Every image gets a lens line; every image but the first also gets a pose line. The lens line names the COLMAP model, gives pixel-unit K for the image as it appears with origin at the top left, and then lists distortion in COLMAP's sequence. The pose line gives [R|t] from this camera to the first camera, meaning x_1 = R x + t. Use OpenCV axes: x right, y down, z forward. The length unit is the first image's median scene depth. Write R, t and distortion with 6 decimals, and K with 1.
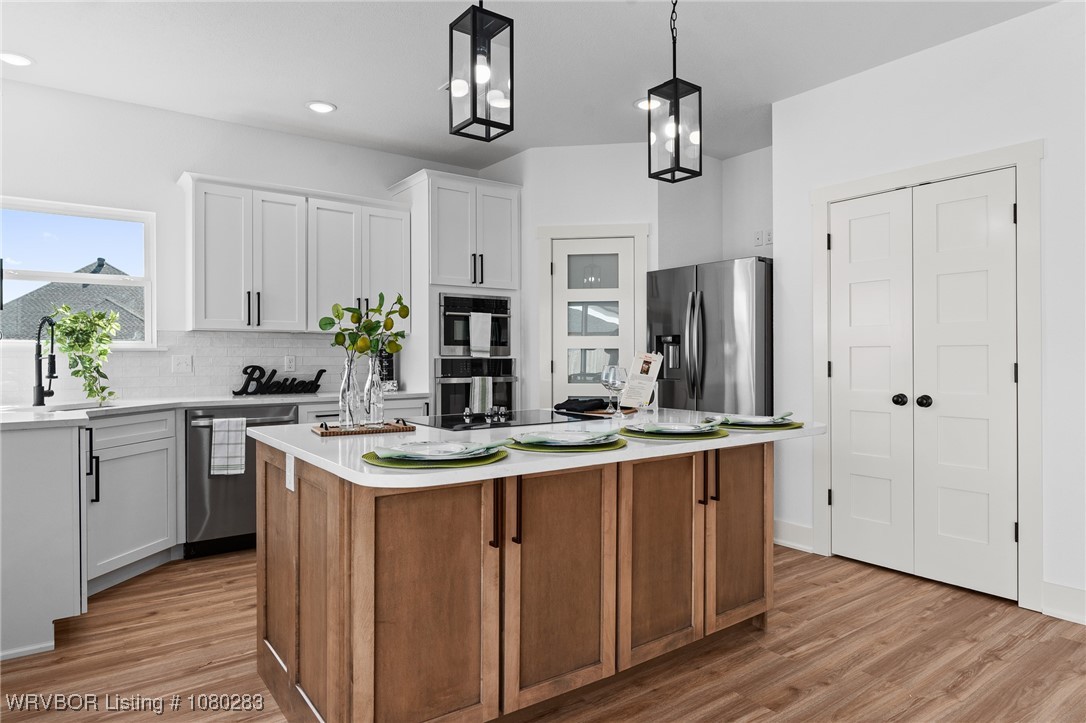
lens RADIAL K [[650.0, 0, 541.2], [0, 650.0, 357.5], [0, 0, 1]] dist [-0.001886, -0.000368]
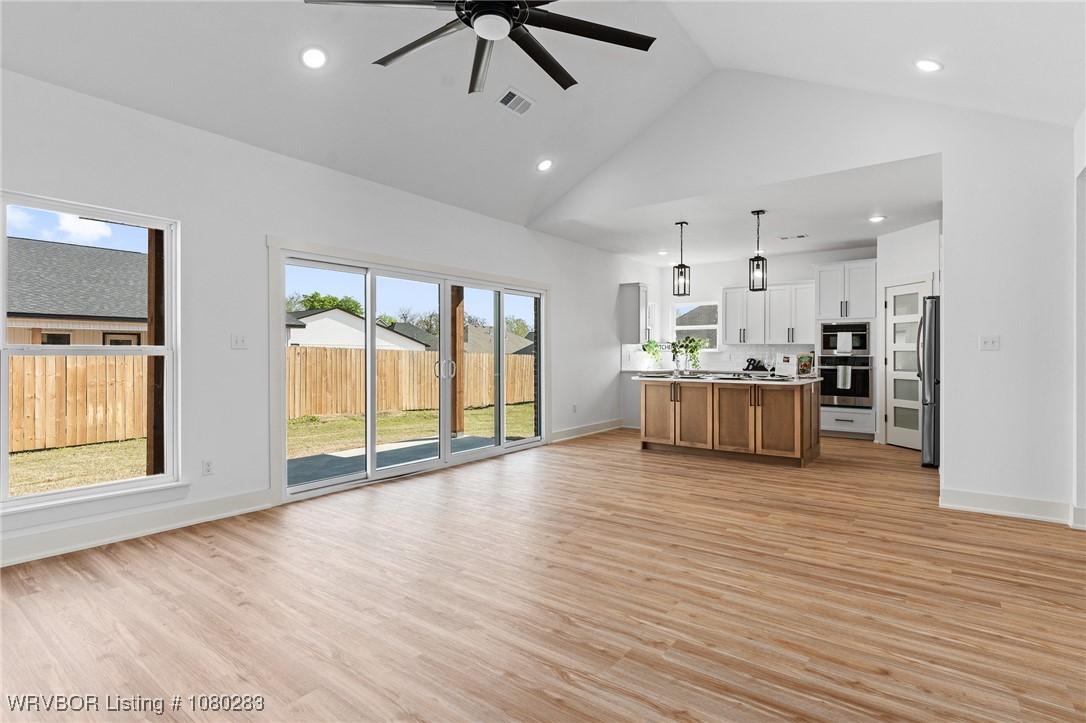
lens RADIAL K [[541.5, 0, 540.4], [0, 541.5, 352.7], [0, 0, 1]] dist [-0.002712, 0.000004]
pose [[0.284467, 0.000060, -0.958686, 1.221854], [-0.005542, 0.999983, -0.001582, -0.001413], [0.958670, 0.005763, 0.284463, -0.312970]]
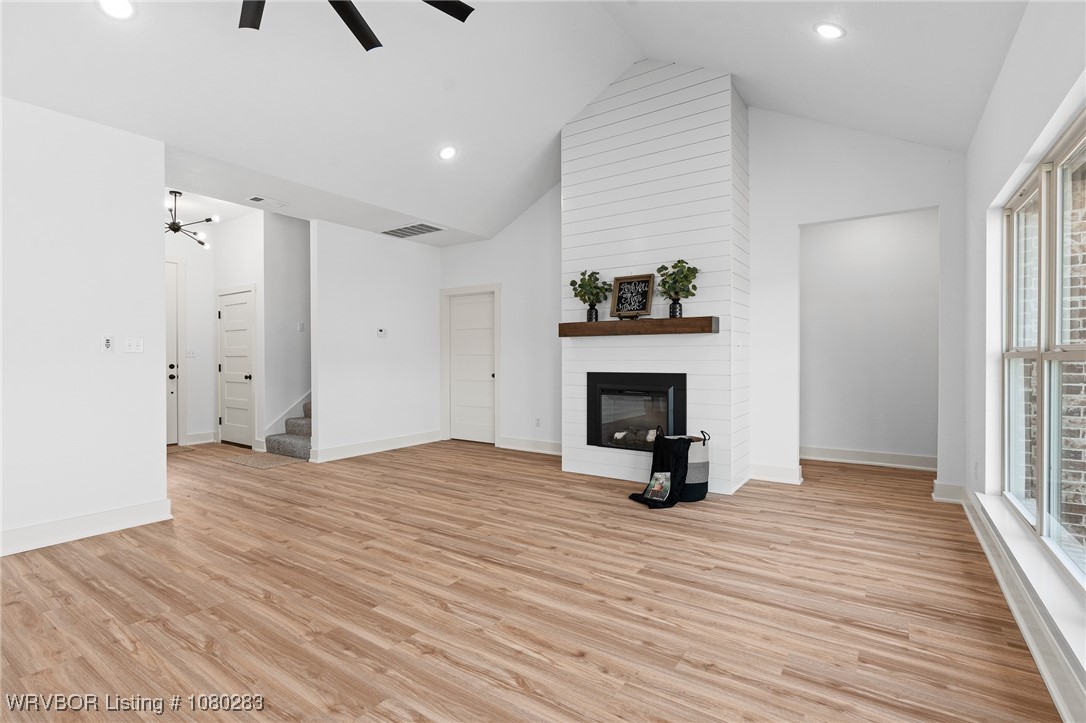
lens RADIAL K [[510.0, 0, 540.1], [0, 510.0, 357.2], [0, 0, 1]] dist [-0.010358, 0.003335]
pose [[-0.320407, 0.004519, 0.947269, 0.190375], [0.005547, 0.999980, -0.002894, 0.002072], [-0.947264, 0.004327, -0.320425, -0.273574]]
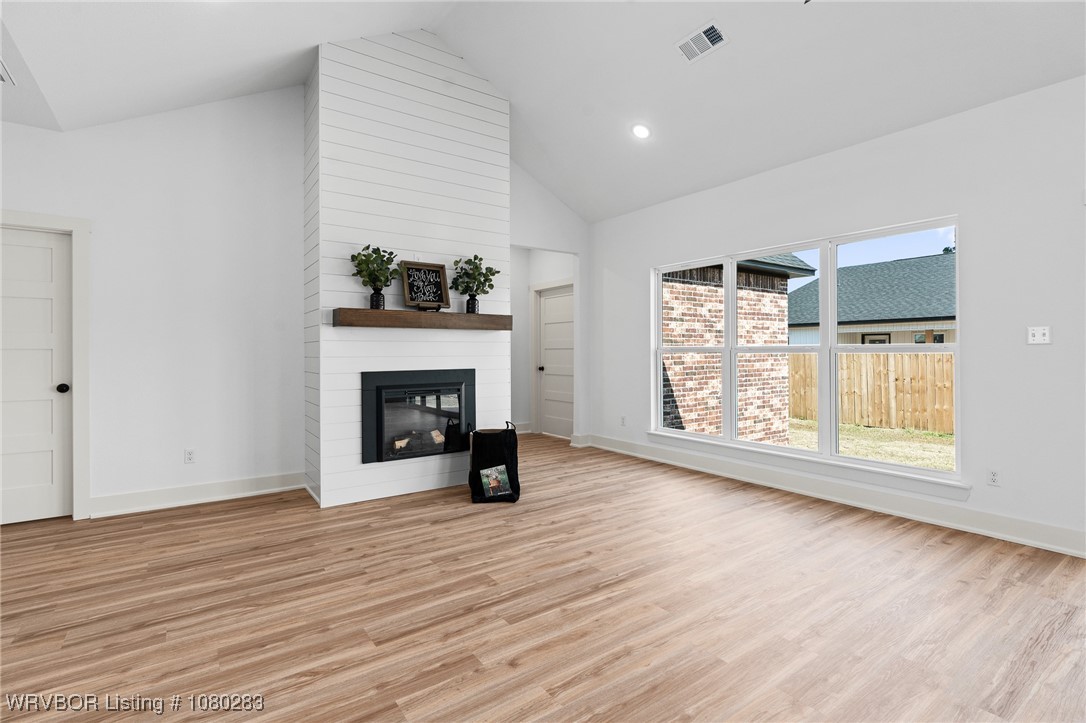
lens RADIAL K [[510.0, 0, 537.2], [0, 510.0, 362.5], [0, 0, 1]] dist [-0.010358, 0.003335]
pose [[-0.999536, 0.007385, 0.029552, 0.887492], [0.008075, 0.999696, 0.023313, -0.003535], [-0.029371, 0.023541, -0.999291, 0.146575]]
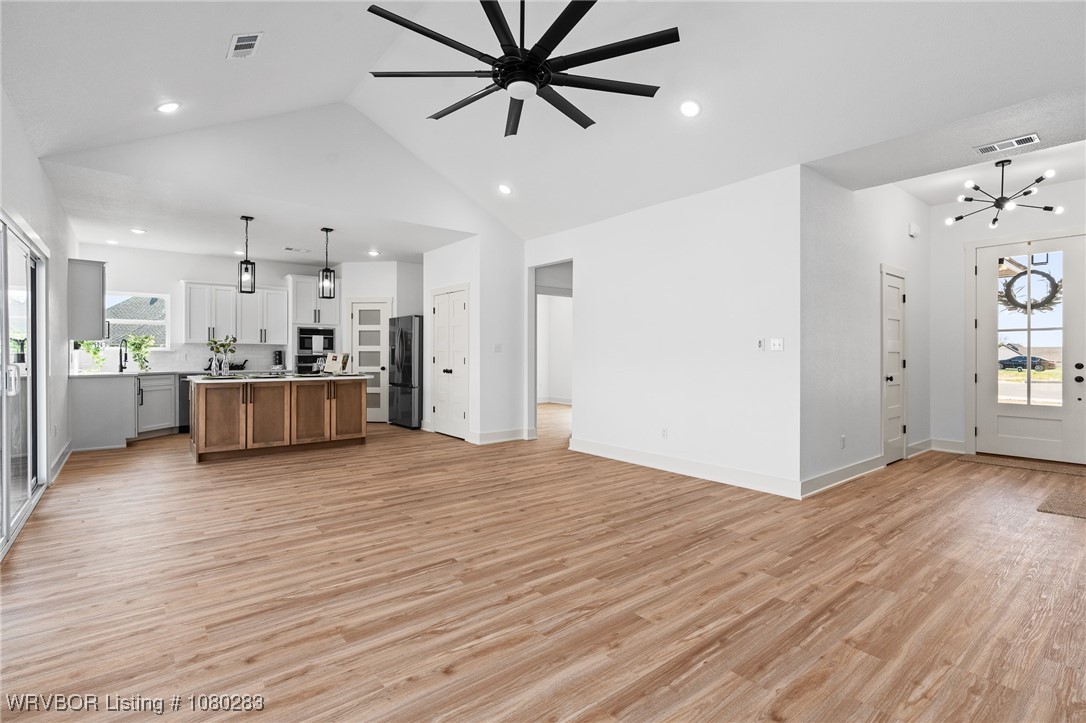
lens RADIAL K [[510.0, 0, 542.9], [0, 510.0, 358.1], [0, 0, 1]] dist [-0.010358, 0.003335]
pose [[0.999192, 0.003738, 0.040030, 0.658105], [-0.003934, 0.999981, 0.004811, -0.000300], [-0.040011, -0.004965, 0.999187, -0.865794]]
